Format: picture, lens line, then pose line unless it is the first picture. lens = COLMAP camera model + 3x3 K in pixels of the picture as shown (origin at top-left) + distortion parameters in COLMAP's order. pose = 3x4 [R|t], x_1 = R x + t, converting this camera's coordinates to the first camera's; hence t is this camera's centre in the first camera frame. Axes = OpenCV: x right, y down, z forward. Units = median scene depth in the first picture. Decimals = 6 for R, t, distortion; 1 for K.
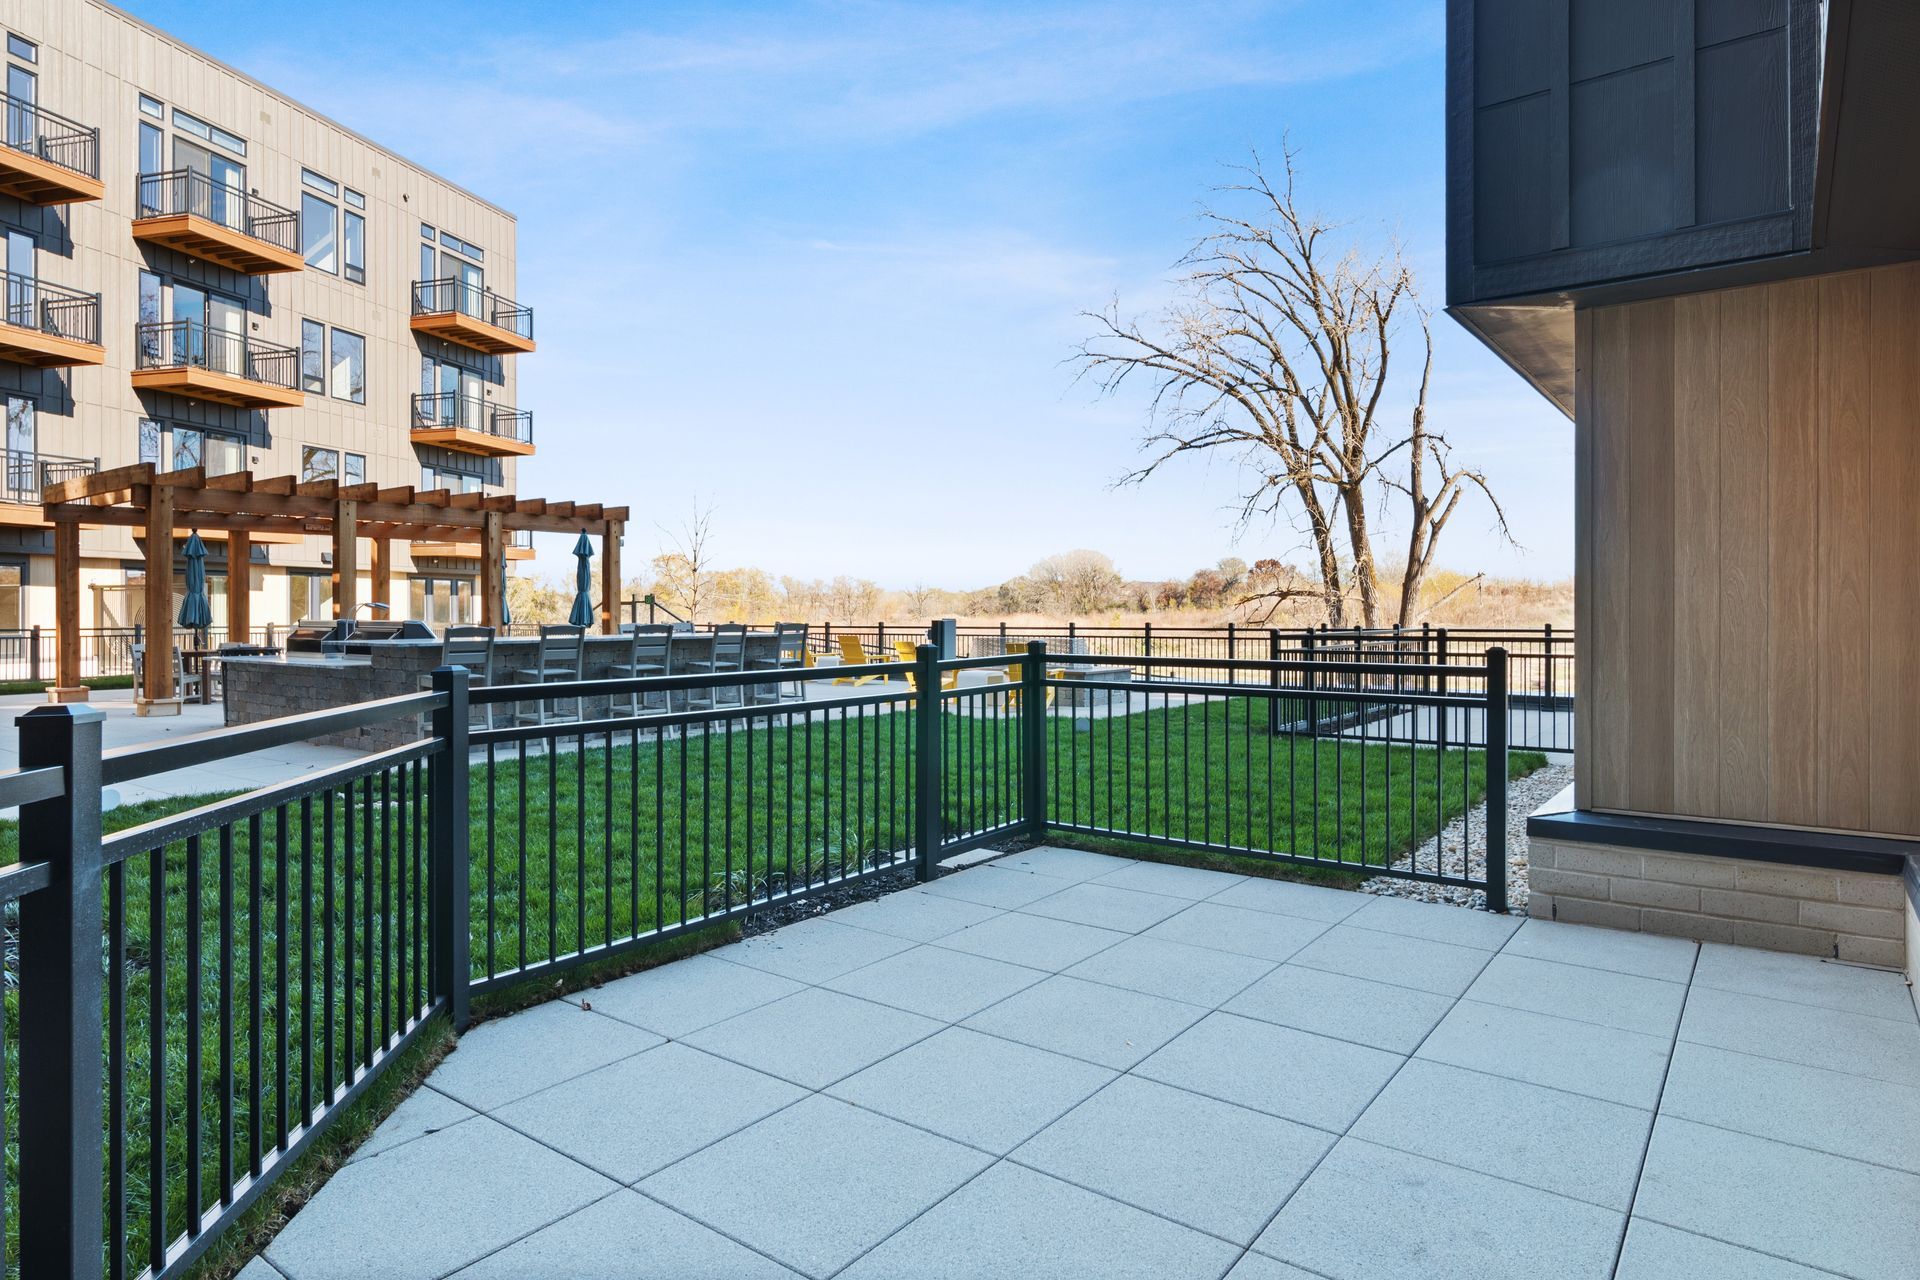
lens RADIAL K [[1090.0, 0, 968.4], [0, 1090.0, 619.7], [0, 0, 1]] dist [-0.000875, 0.000749]
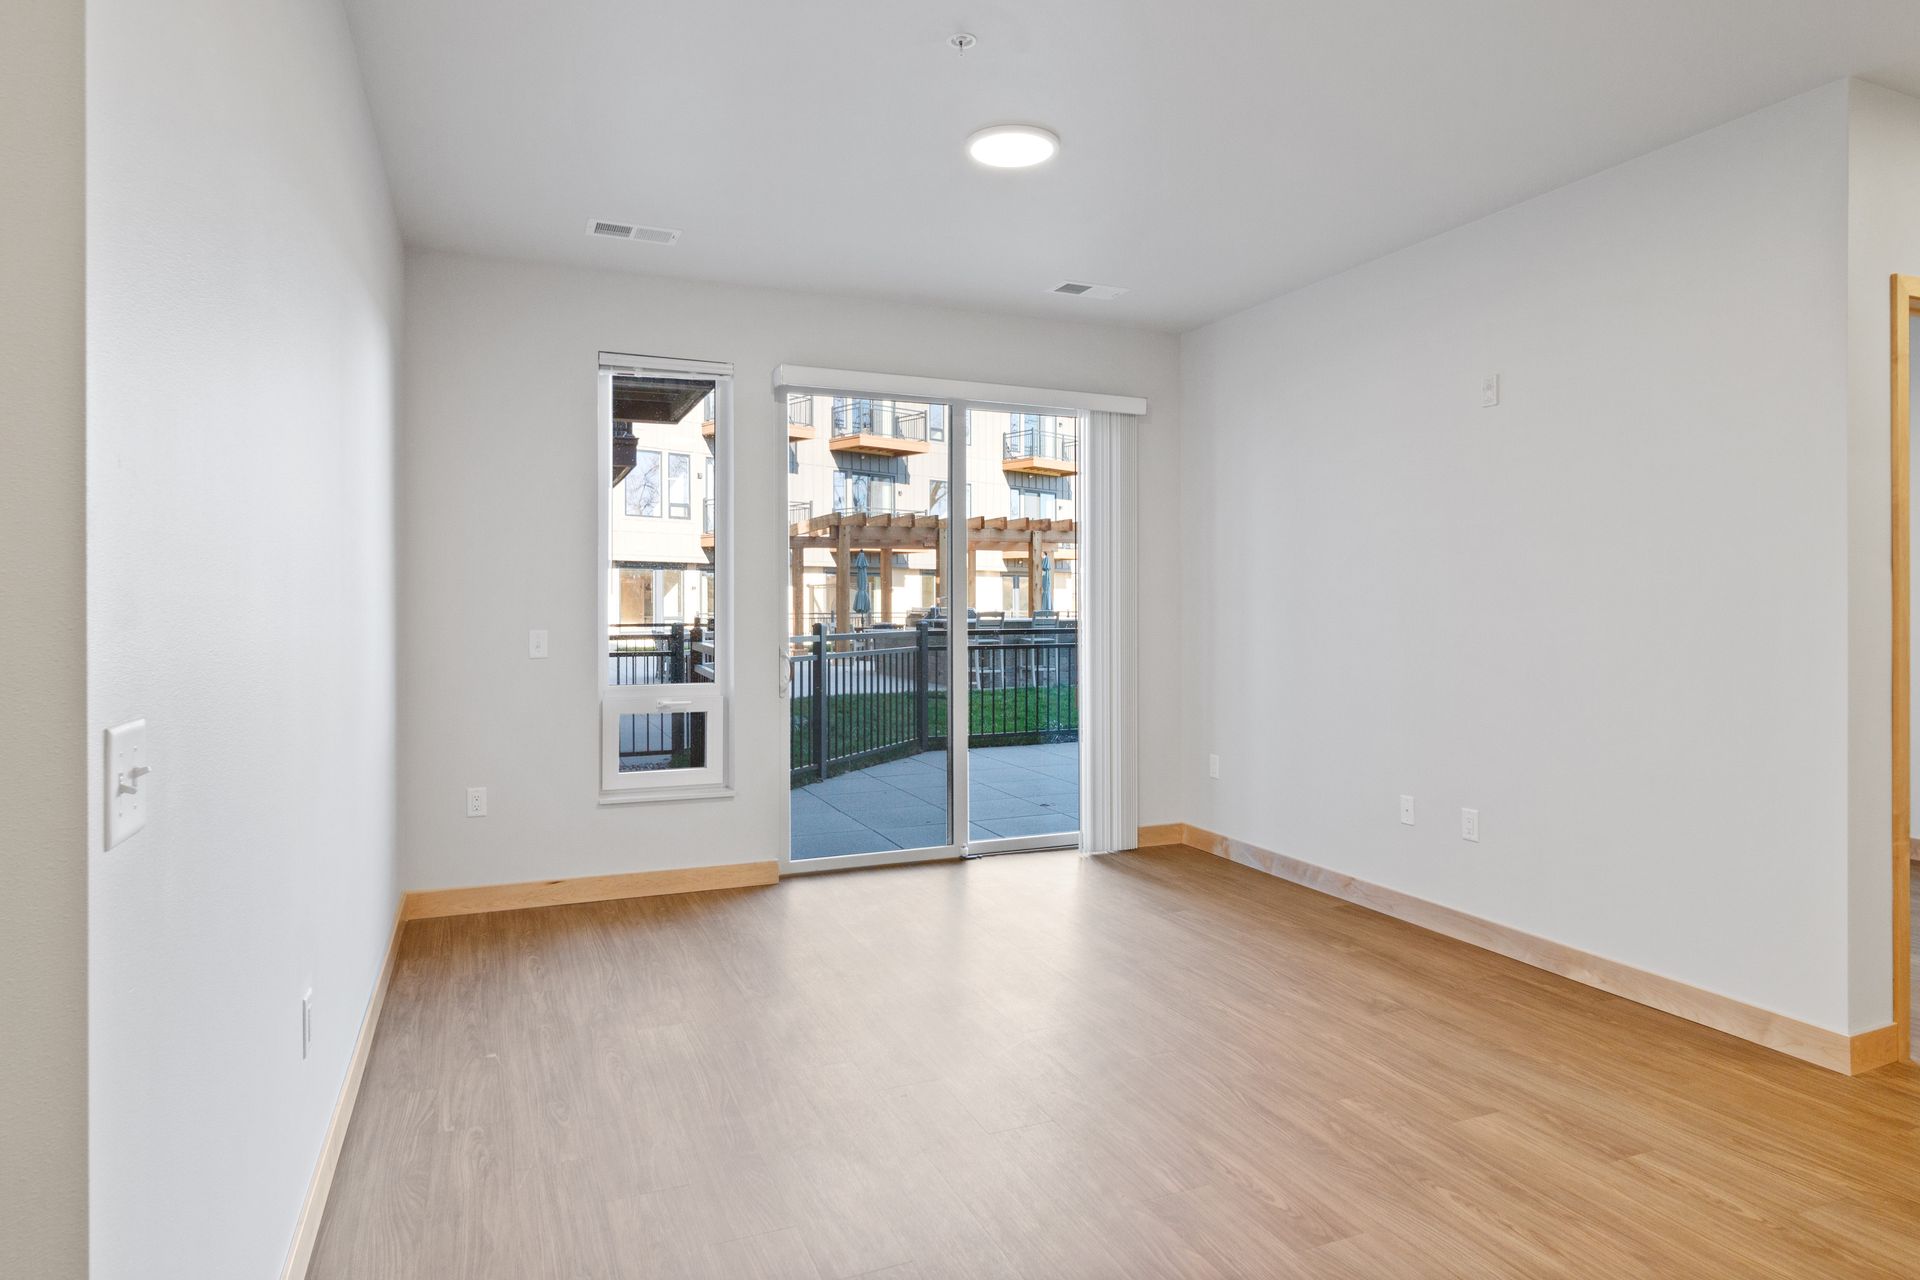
lens RADIAL K [[1090.0, 0, 968.4], [0, 1090.0, 619.7], [0, 0, 1]] dist [-0.000875, 0.000749]
pose [[0.864372, 0.007693, -0.502795, 0.156731], [-0.003082, 0.999945, 0.010001, 0.001338], [0.502844, -0.007095, 0.864348, -0.206539]]
